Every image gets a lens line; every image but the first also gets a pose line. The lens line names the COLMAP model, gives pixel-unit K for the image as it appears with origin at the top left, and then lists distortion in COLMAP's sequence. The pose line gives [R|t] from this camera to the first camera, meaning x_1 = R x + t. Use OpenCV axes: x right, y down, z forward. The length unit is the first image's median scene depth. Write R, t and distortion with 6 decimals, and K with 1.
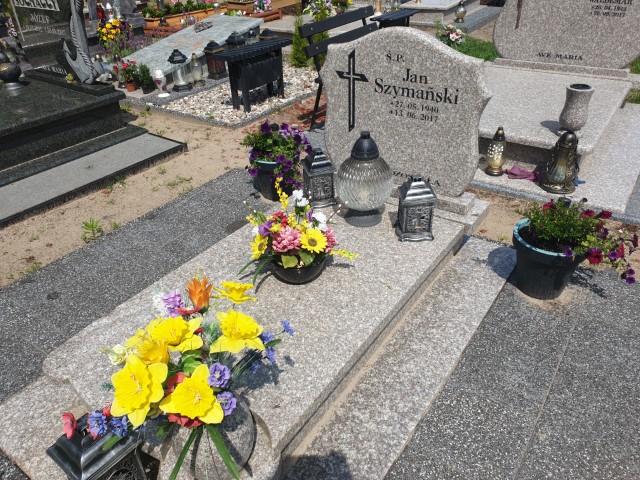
lens RADIAL K [[502.4, 0, 310.4], [0, 502.4, 241.9], [0, 0, 1]] dist [0.014039, 0.000196]
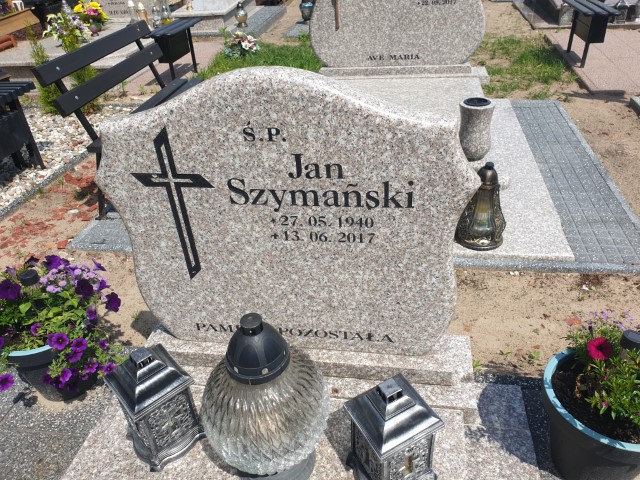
lens RADIAL K [[506.4, 0, 320.3], [0, 506.4, 238.3], [0, 0, 1]] dist [0.008975, 0.006409]
pose [[0.898231, -0.257285, 0.356351, 0.024566], [0.262647, 0.964287, 0.034179, -0.255009], [-0.352418, 0.062894, 0.933727, 0.512525]]
